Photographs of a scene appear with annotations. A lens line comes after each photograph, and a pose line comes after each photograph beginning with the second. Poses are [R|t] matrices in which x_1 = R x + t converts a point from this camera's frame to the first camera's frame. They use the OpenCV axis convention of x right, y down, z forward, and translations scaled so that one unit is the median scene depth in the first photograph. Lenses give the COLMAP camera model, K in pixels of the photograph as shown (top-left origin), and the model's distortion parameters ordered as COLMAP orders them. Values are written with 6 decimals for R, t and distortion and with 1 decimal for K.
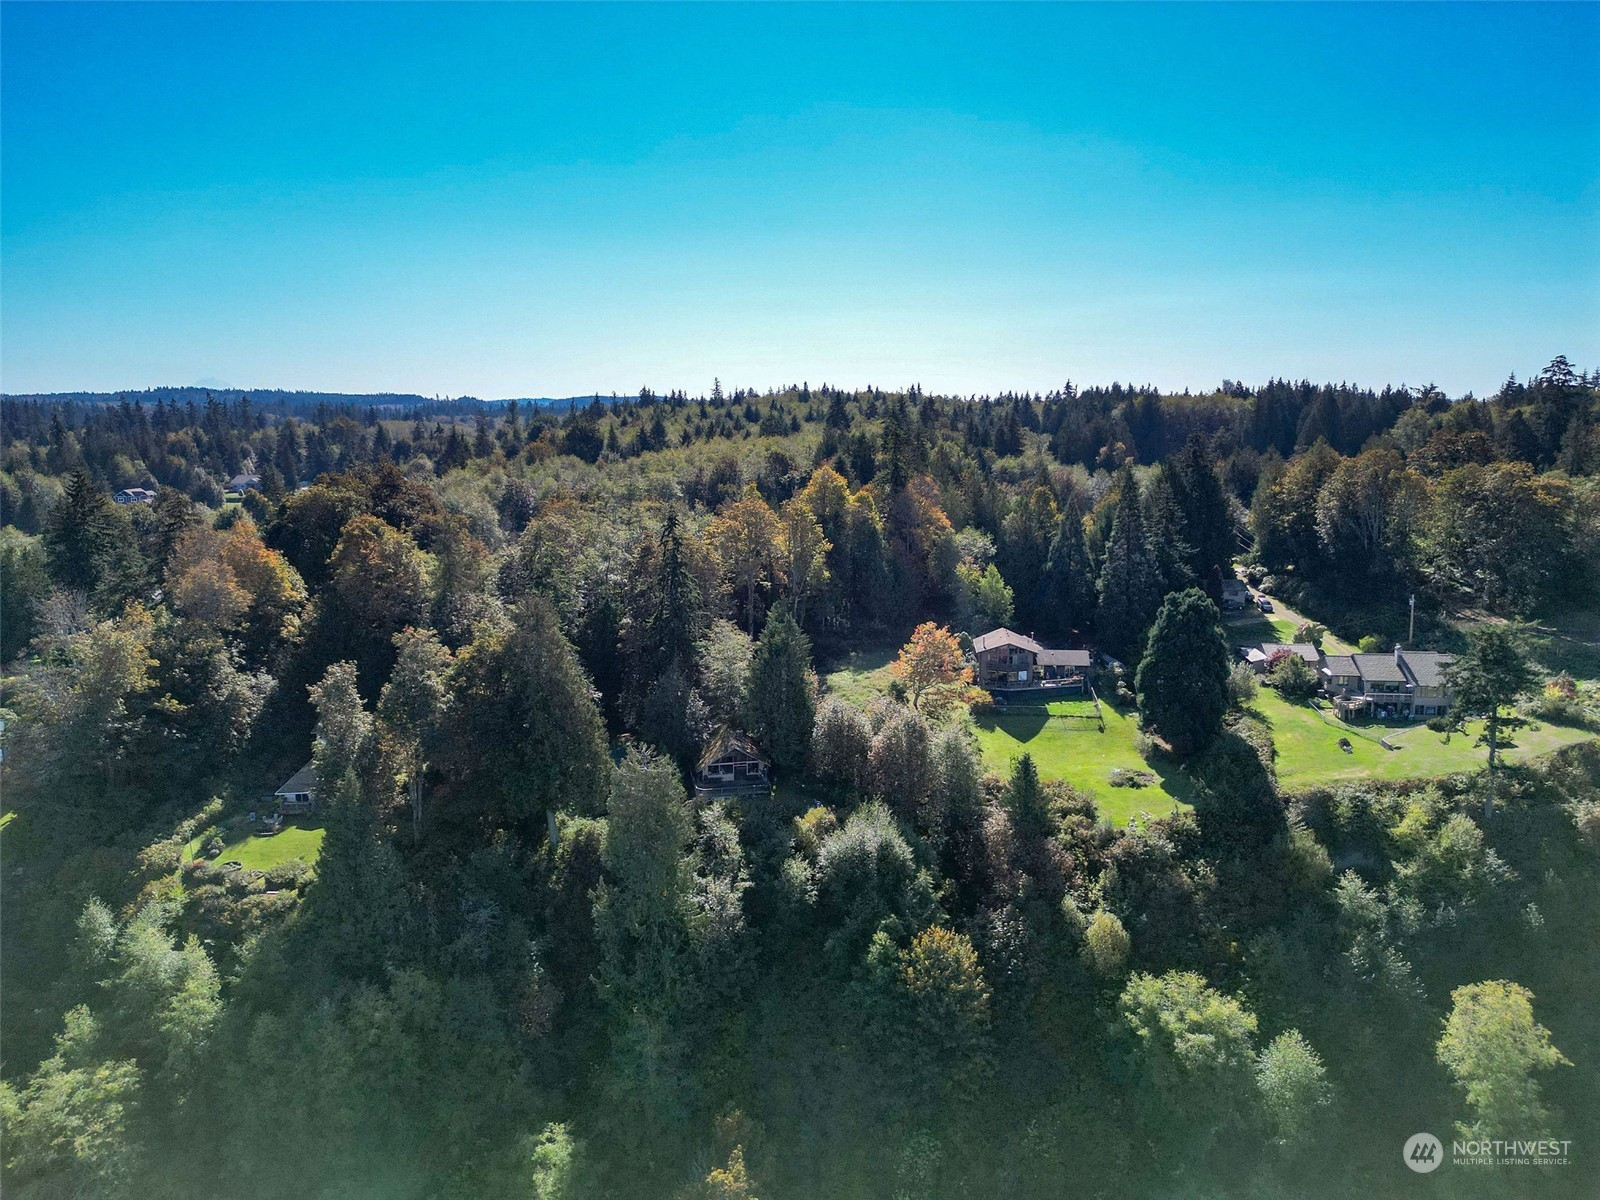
lens RADIAL K [[1121.5, 0, 801.5], [0, 1121.5, 606.9], [0, 0, 1]] dist [0.068359, -0.057882]
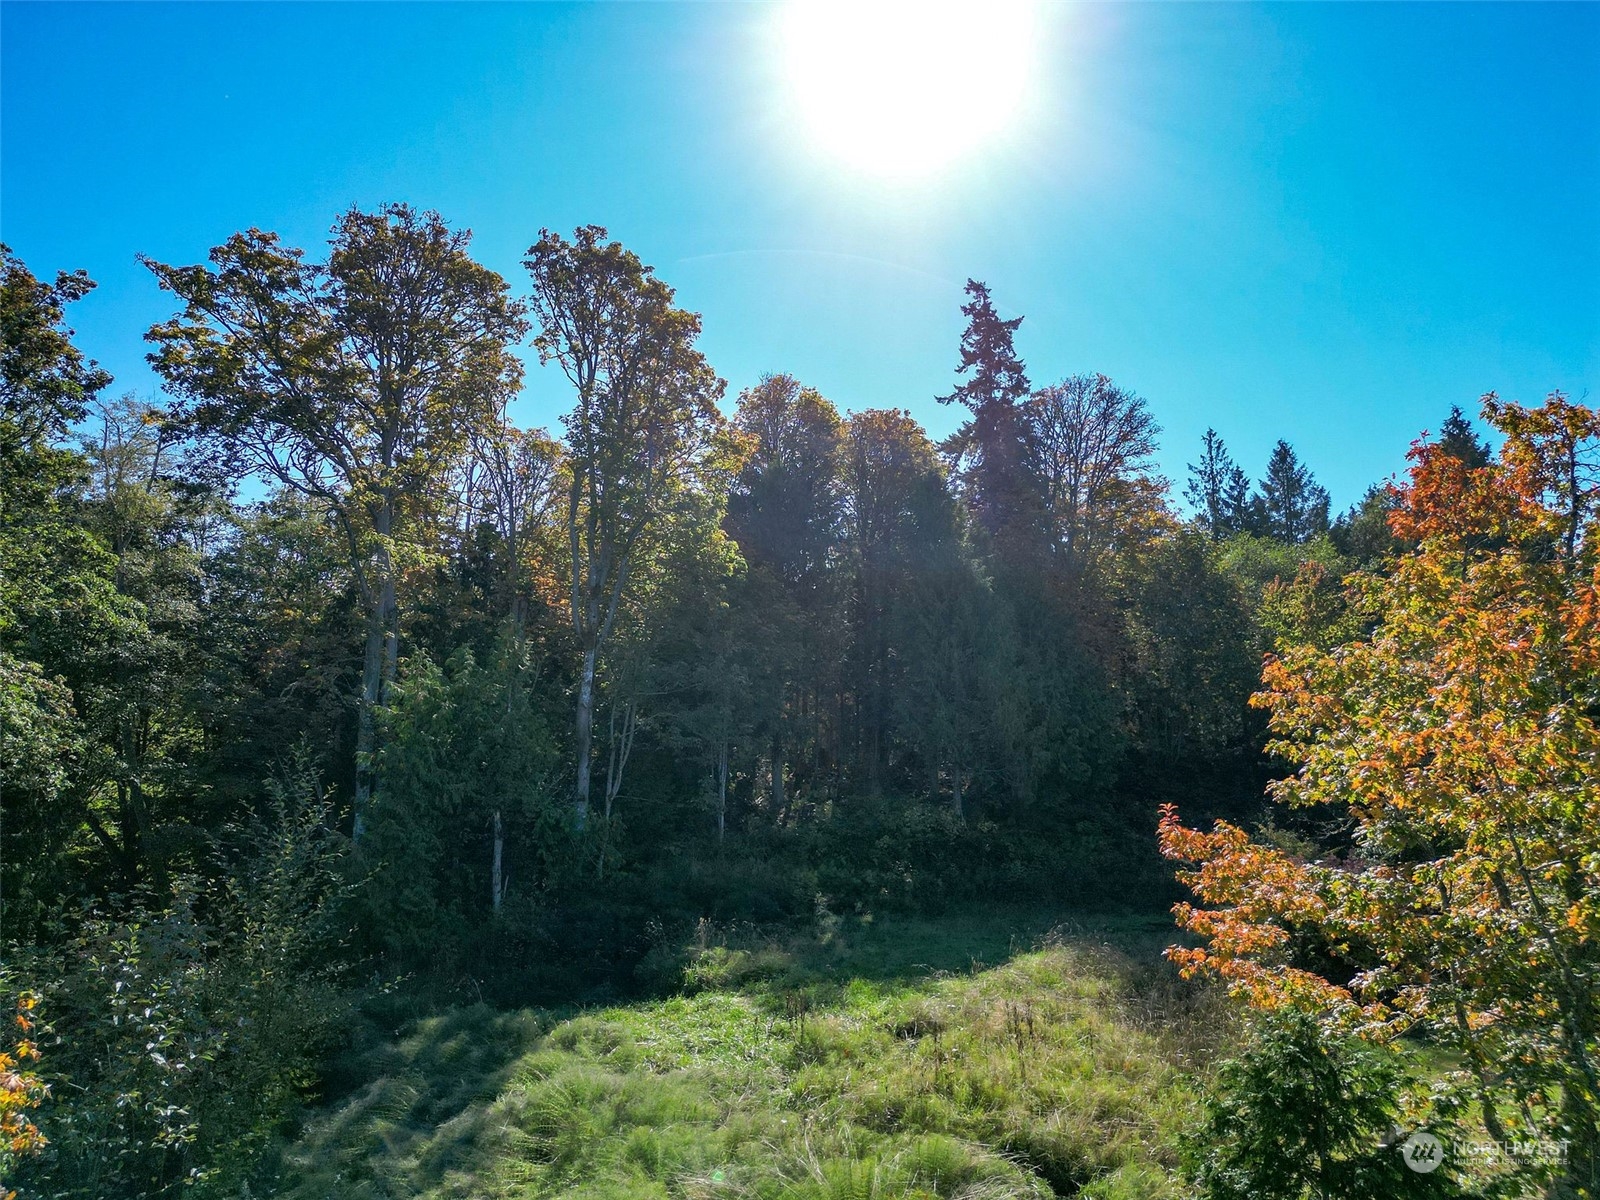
lens RADIAL K [[1121.5, 0, 807.0], [0, 1121.5, 600.2], [0, 0, 1]] dist [0.068359, -0.057882]
pose [[0.999088, -0.005484, -0.042336, 0.067212], [-0.009193, 0.940810, -0.338810, 0.078369], [0.041688, 0.338890, 0.939902, 1.107100]]
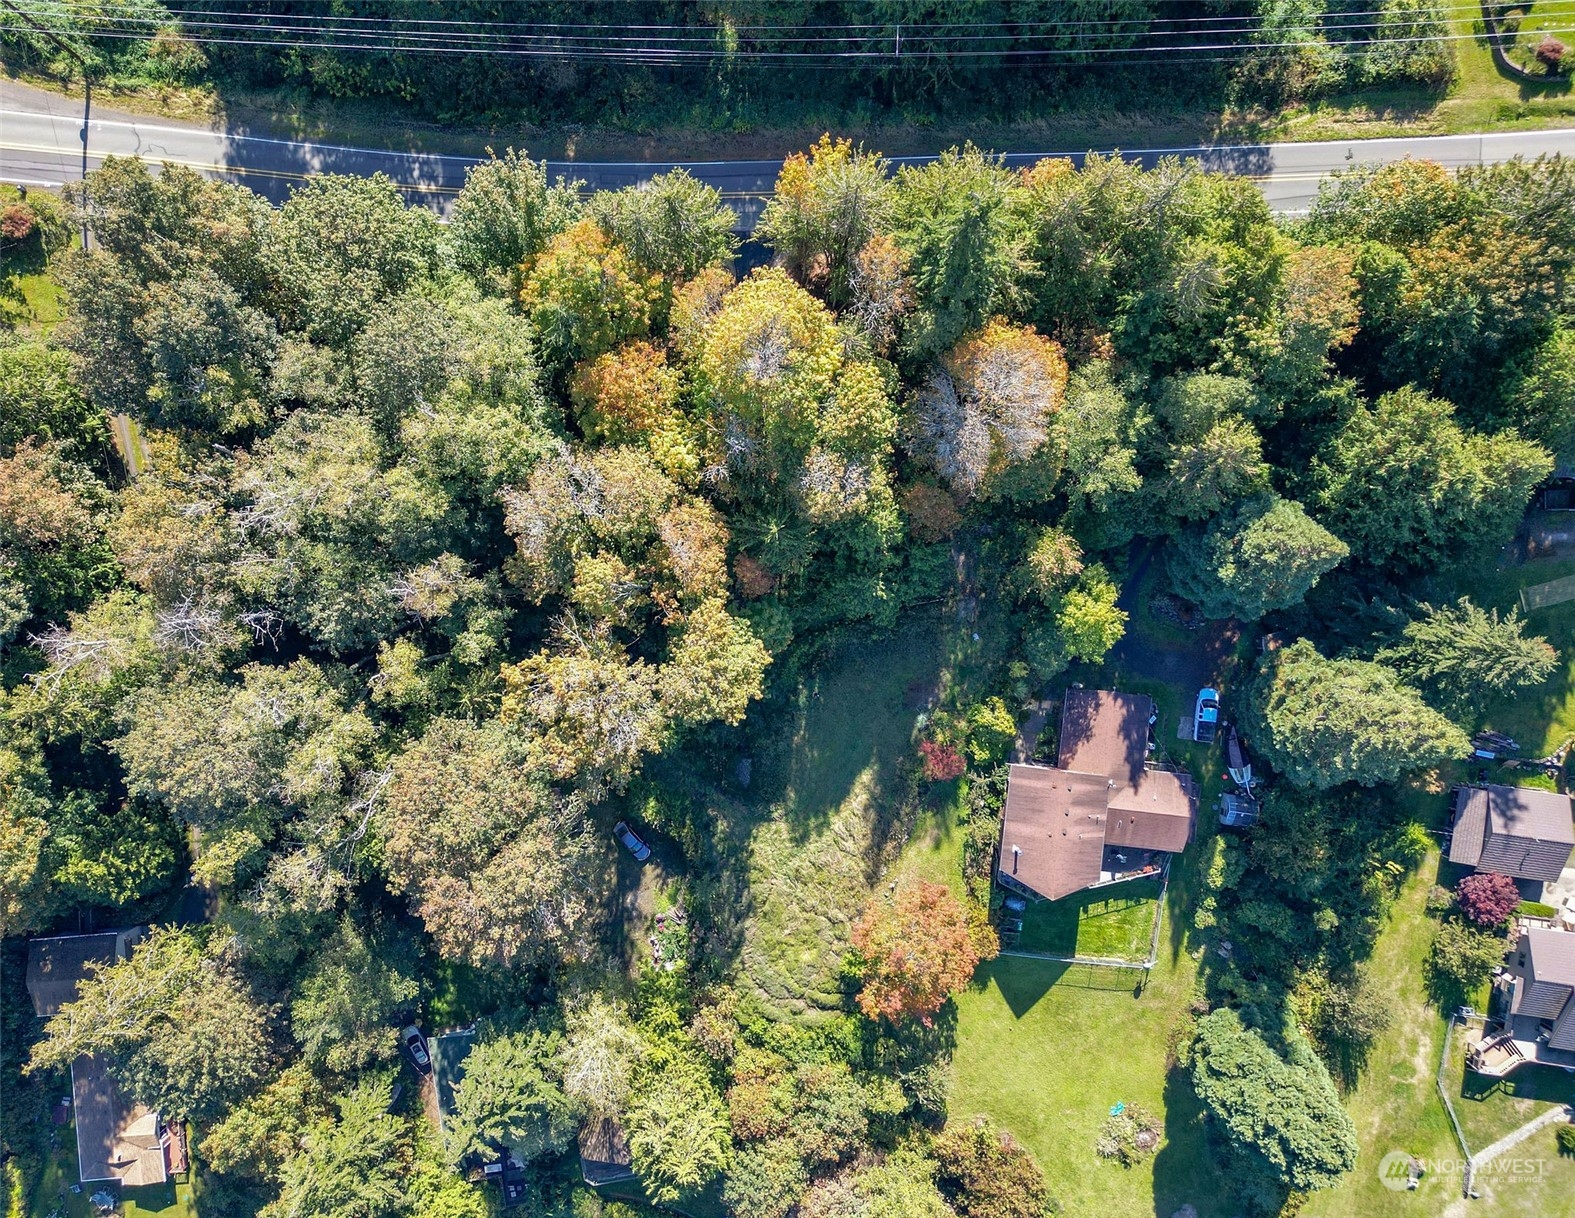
lens RADIAL K [[1113.6, 0, 763.7], [0, 1113.6, 638.6], [0, 0, 1]] dist [0.070195, -0.063169]
pose [[0.999912, 0.012700, -0.003949, 0.036813], [0.001848, 0.161376, 0.986891, -0.740079], [0.013171, -0.986811, 0.161339, 1.301898]]
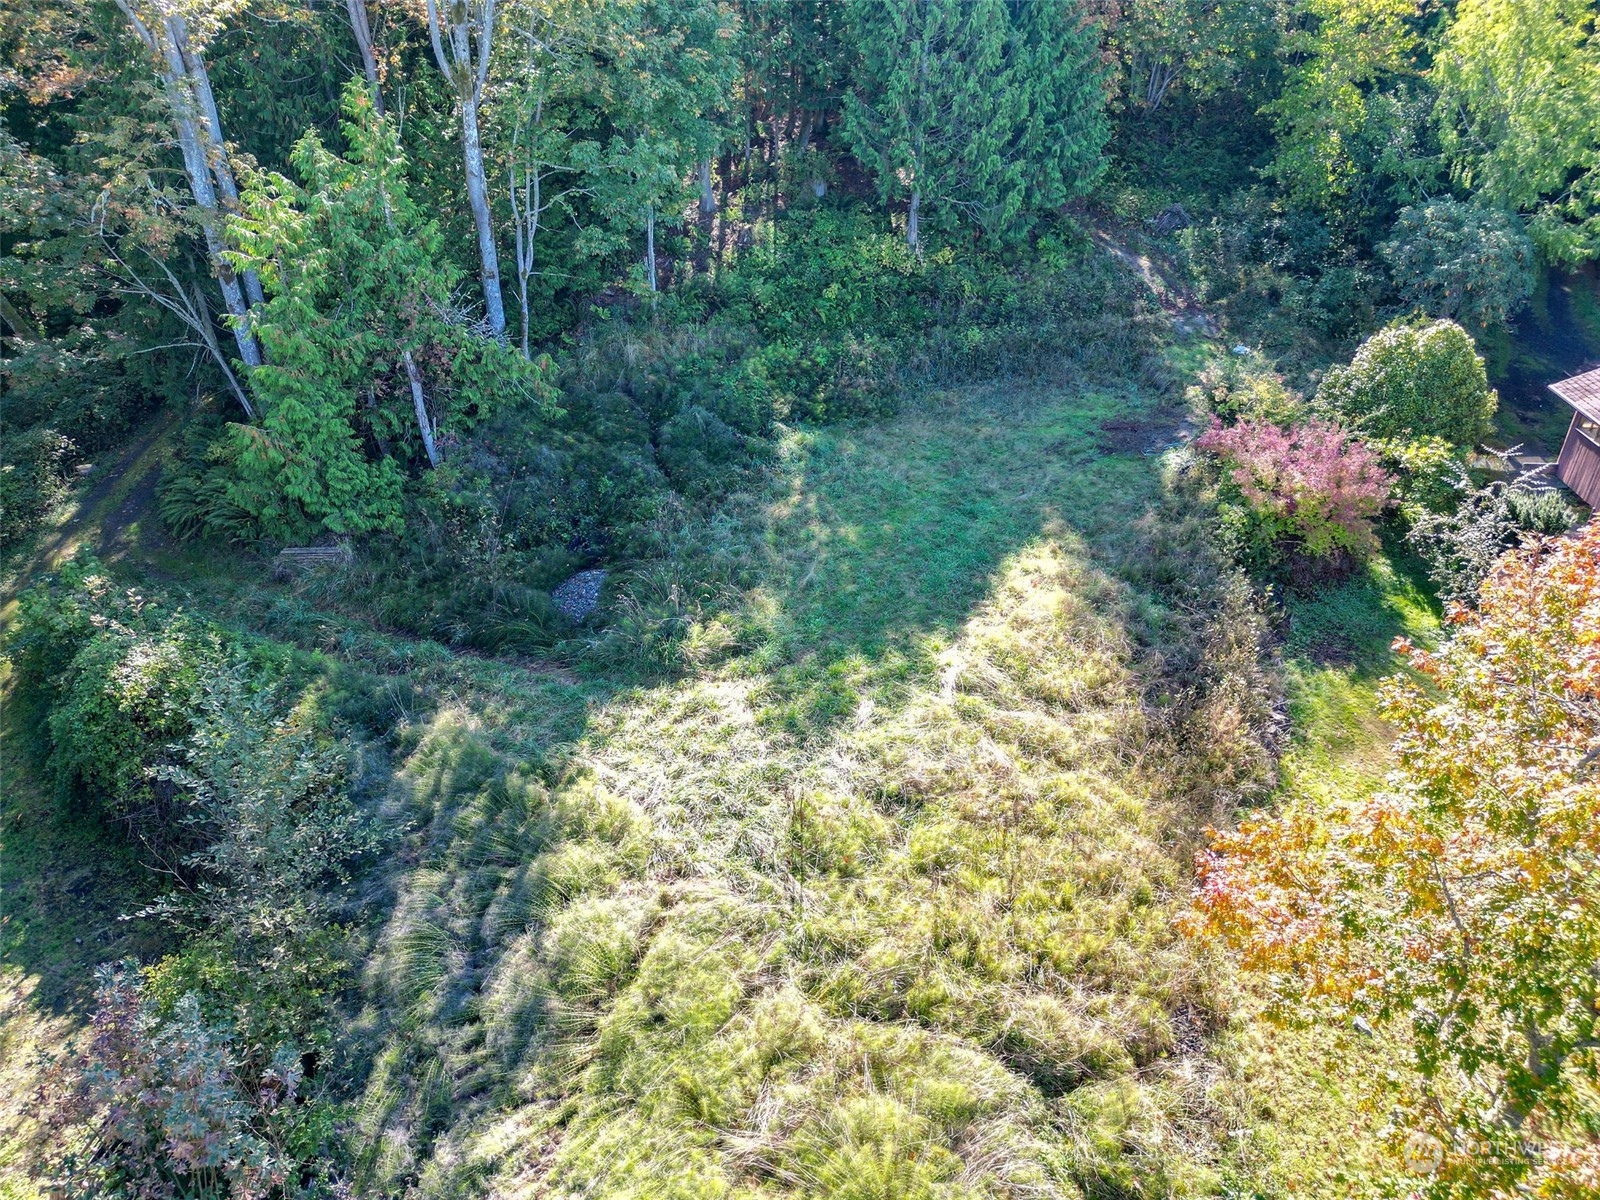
lens RADIAL K [[1121.5, 0, 808.1], [0, 1121.5, 596.2], [0, 0, 1]] dist [0.068359, -0.057882]
pose [[0.999123, -0.018910, 0.037367, 0.055759], [0.003422, 0.926133, 0.377181, -0.006752], [-0.041740, -0.376722, 0.925385, 1.132986]]
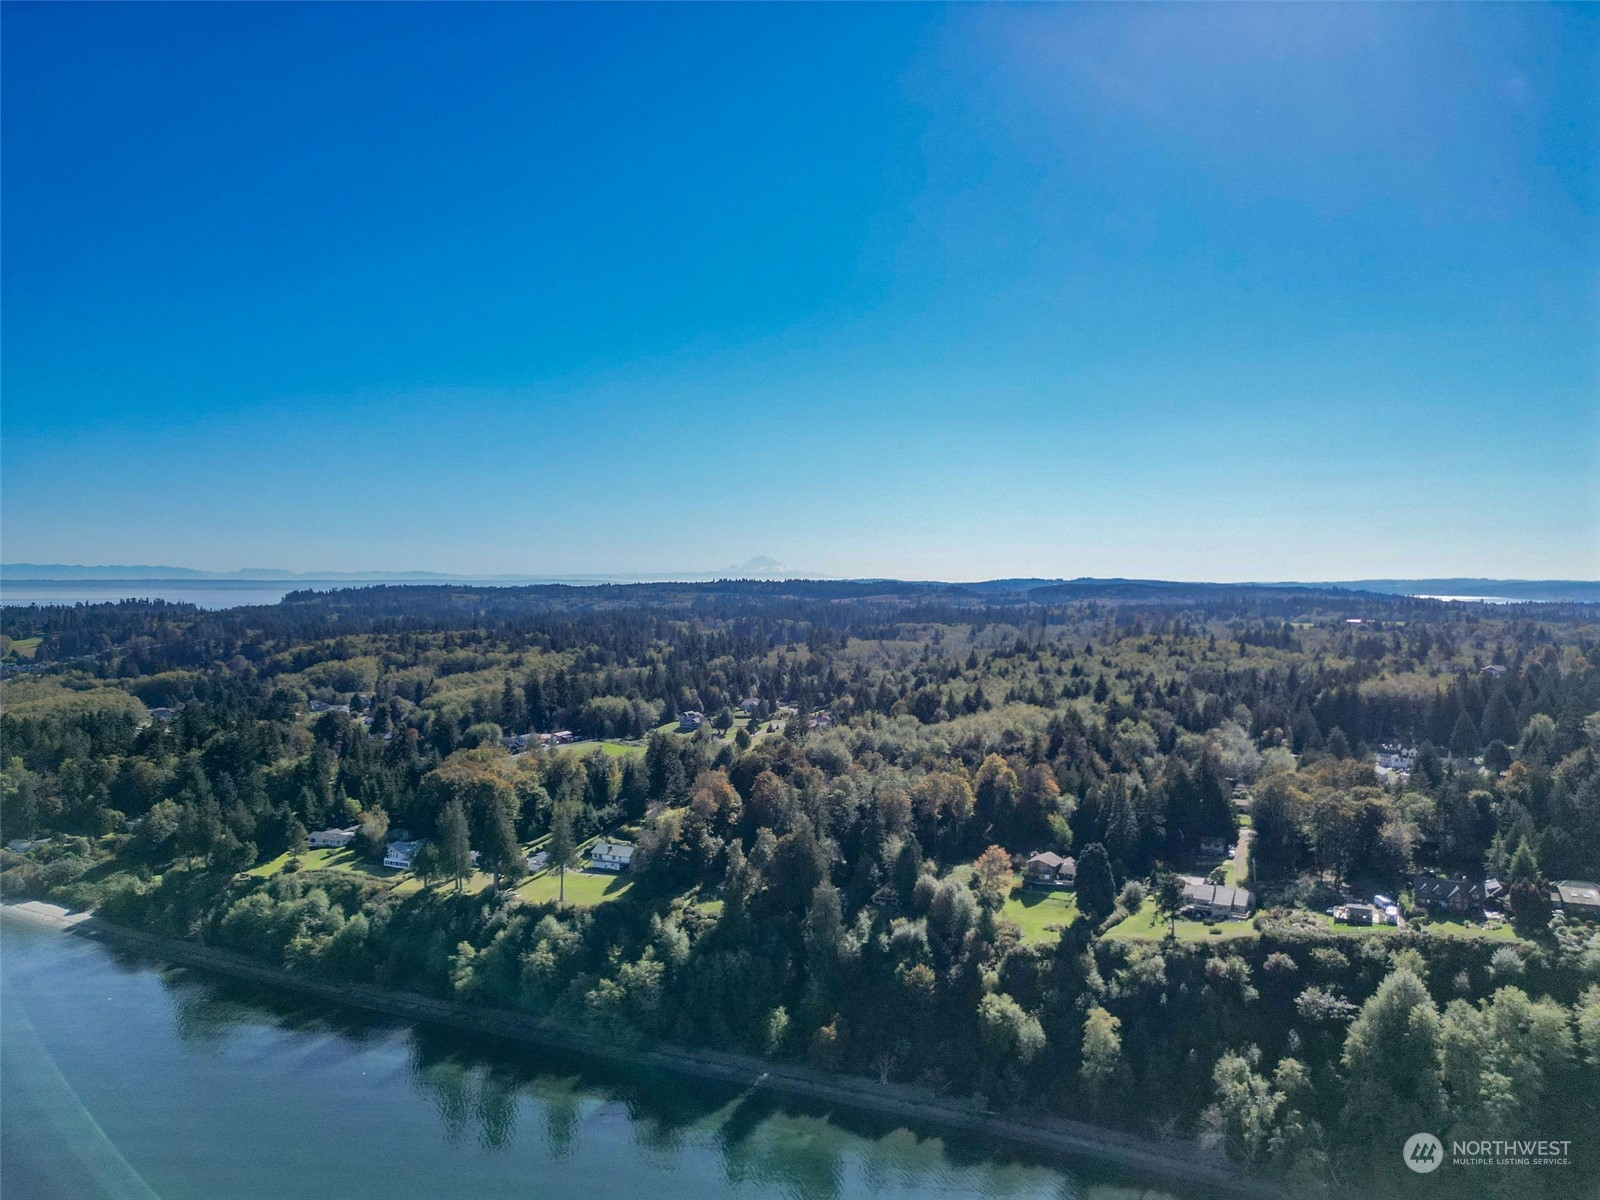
lens RADIAL K [[1121.5, 0, 791.6], [0, 1121.5, 594.0], [0, 0, 1]] dist [0.068359, -0.057882]
pose [[0.902637, 0.007708, -0.430334, 0.830574], [-0.076432, 0.986819, -0.142642, -0.147890], [0.423563, 0.161646, 0.891328, -1.392897]]
